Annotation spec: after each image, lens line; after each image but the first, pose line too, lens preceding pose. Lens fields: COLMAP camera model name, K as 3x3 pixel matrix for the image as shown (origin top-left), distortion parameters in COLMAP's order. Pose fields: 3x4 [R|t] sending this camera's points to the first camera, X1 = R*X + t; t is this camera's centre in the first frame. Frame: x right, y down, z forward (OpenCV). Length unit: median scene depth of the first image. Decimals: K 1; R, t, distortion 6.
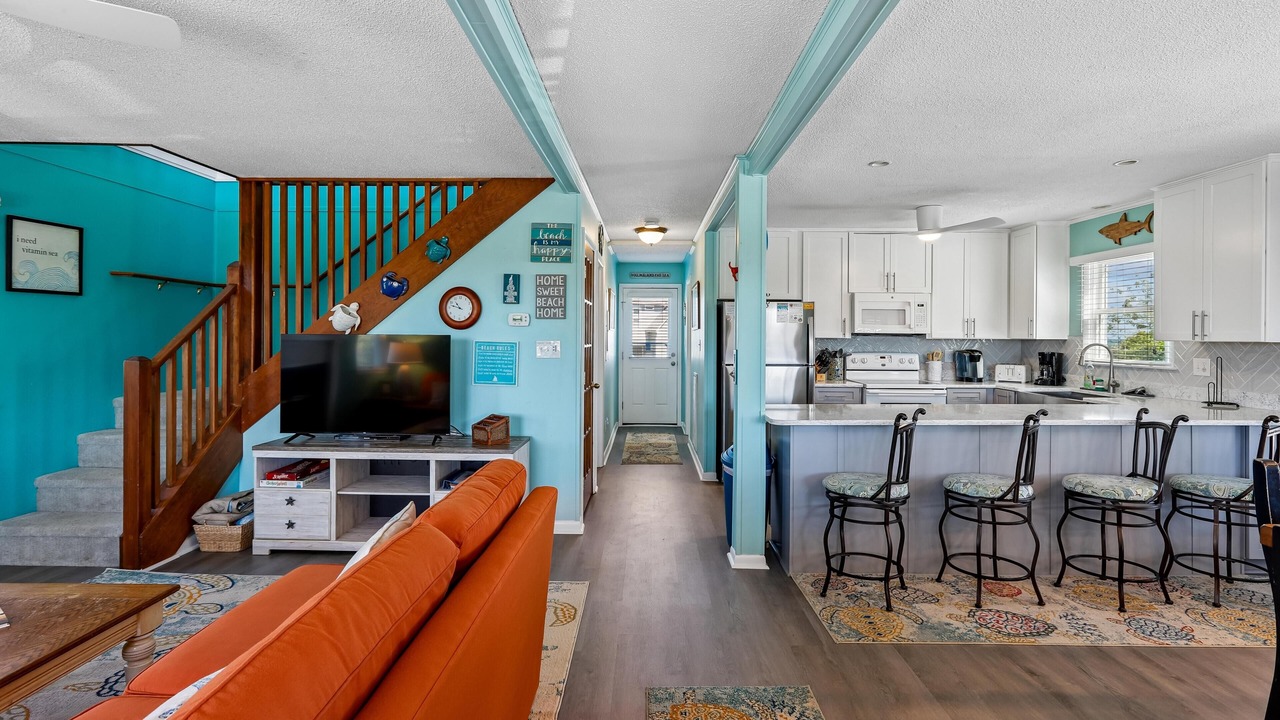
lens RADIAL K [[592.0, 0, 641.1], [0, 592.0, 340.4], [0, 0, 1]] dist [-0.024737, 0.013015]
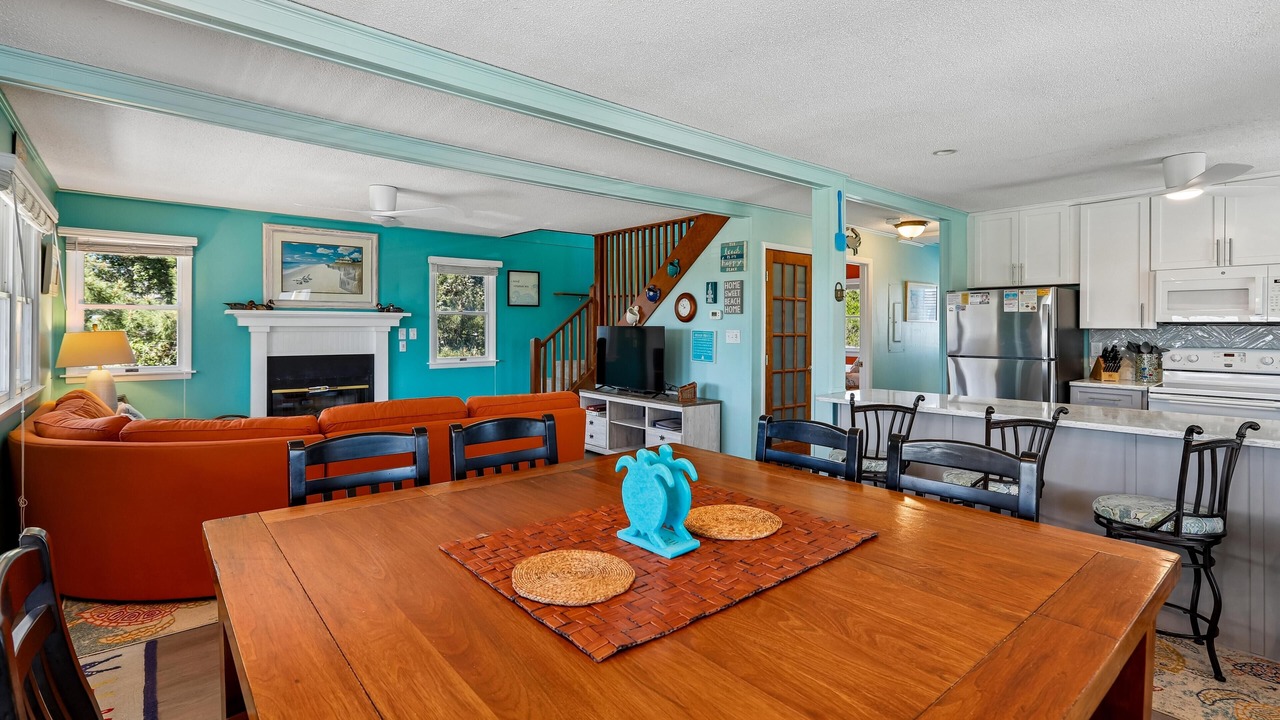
lens RADIAL K [[595.9, 0, 632.2], [0, 595.9, 324.8], [0, 0, 1]] dist [-0.006284, -0.000344]
pose [[0.651864, -0.006285, -0.758310, 0.717174], [-0.004728, 0.999913, -0.012352, 0.006087], [0.758321, 0.011637, 0.651777, -0.047628]]
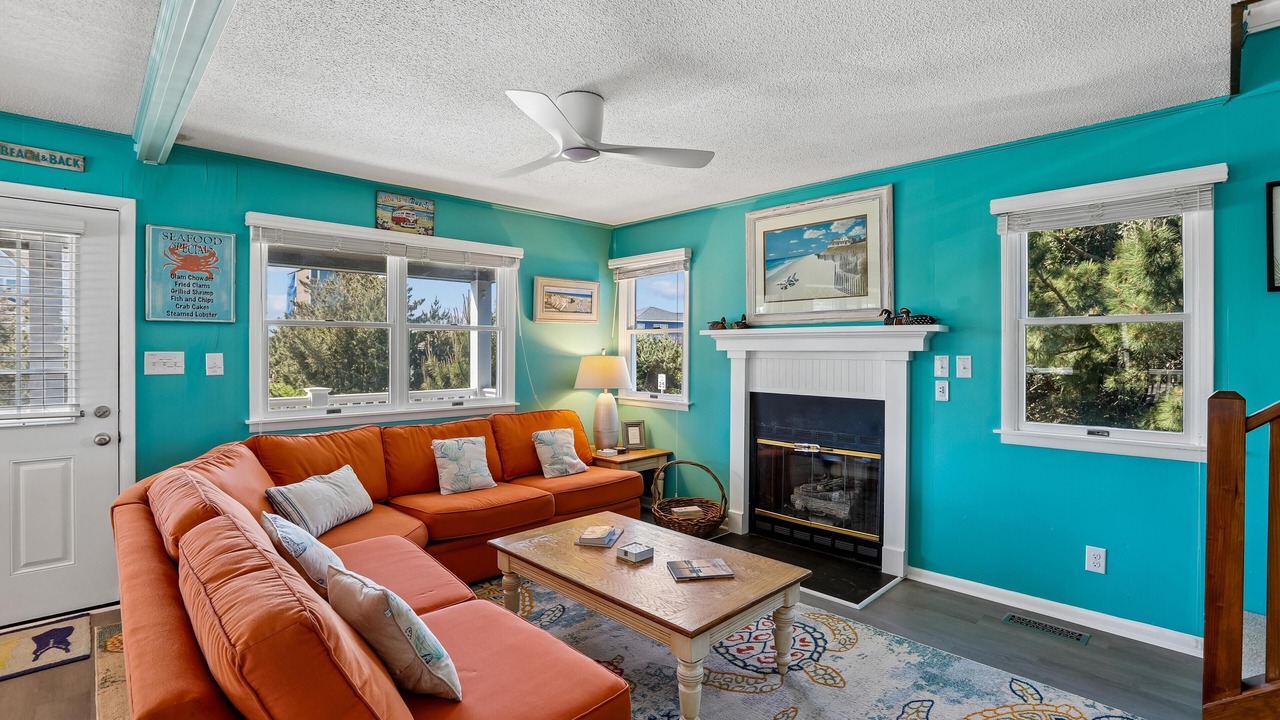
lens RADIAL K [[596.9, 0, 636.3], [0, 596.9, 352.8], [0, 0, 1]] dist [-0.040276, 0.013699]
pose [[-0.707954, -0.003229, -0.706251, -0.043867], [-0.011604, 0.999908, 0.007061, -0.005789], [0.706163, 0.013194, -0.707926, 0.821217]]
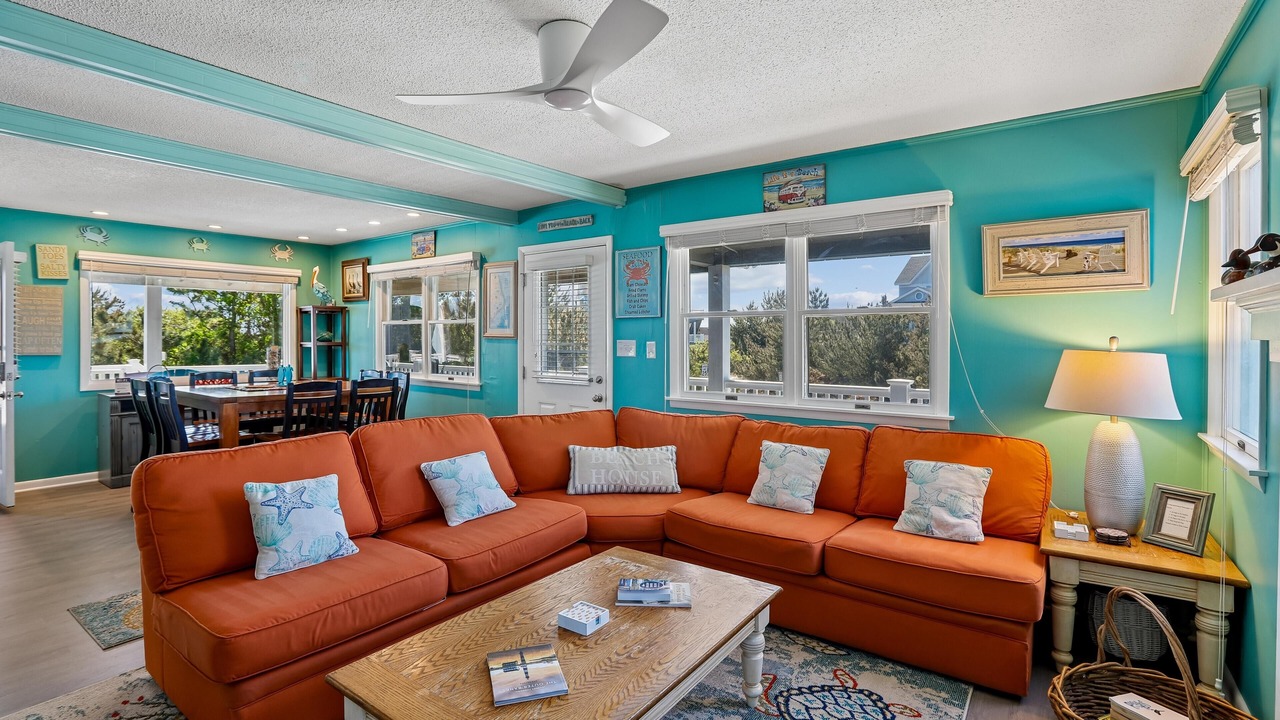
lens RADIAL K [[598.4, 0, 643.8], [0, 598.4, 340.8], [0, 0, 1]] dist [-0.054663, 0.021951]
pose [[-0.815320, -0.009416, 0.578934, -0.808546], [-0.001624, 0.999901, 0.013975, -0.008712], [-0.579009, 0.010454, -0.815254, 0.712449]]
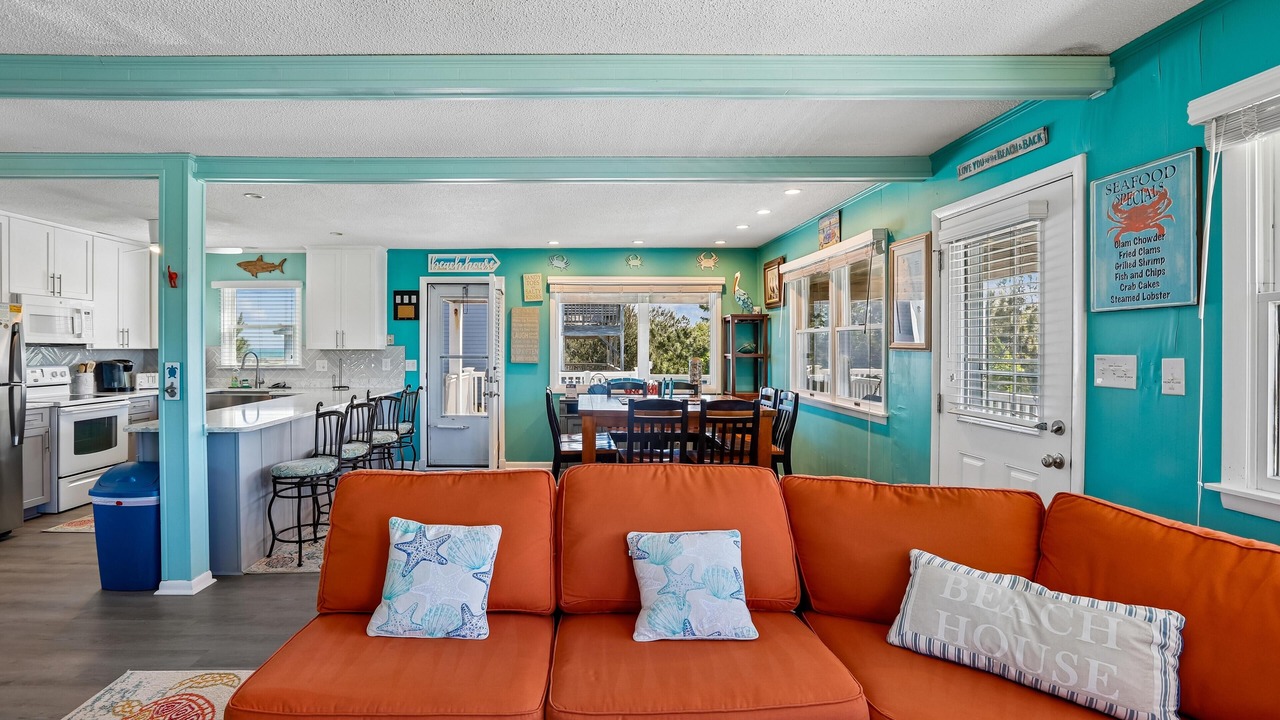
lens RADIAL K [[612.7, 0, 579.2], [0, 612.7, 353.8], [0, 0, 1]] dist [-0.045409, 0.013920]
pose [[-0.018254, -0.015407, 0.999715, -0.687025], [0.006666, 0.999857, 0.015531, -0.007177], [-0.999811, 0.006947, -0.018148, 0.340340]]
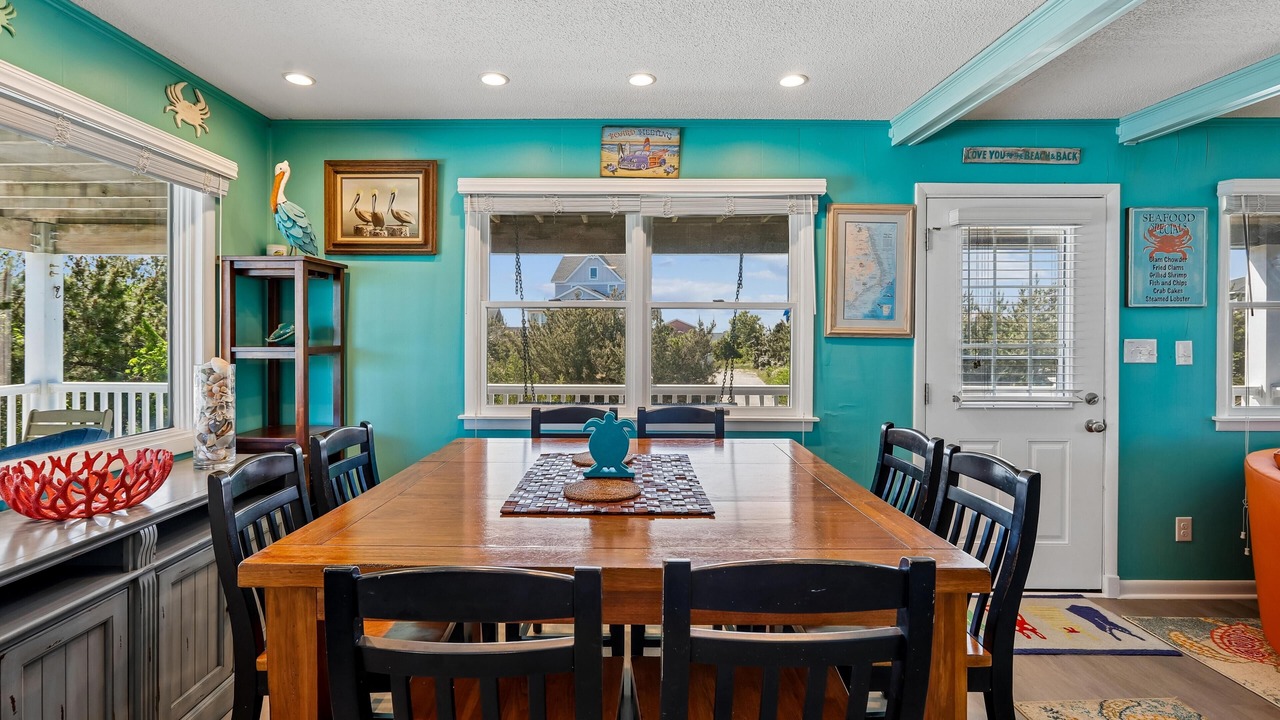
lens RADIAL K [[606.5, 0, 627.4], [0, 606.5, 338.4], [0, 0, 1]] dist [-0.037863, 0.022289]
pose [[-0.999959, -0.005449, -0.007252, 0.504473], [-0.005535, 0.999914, 0.011873, -0.000861], [0.007186, 0.011913, -0.999903, 0.585861]]
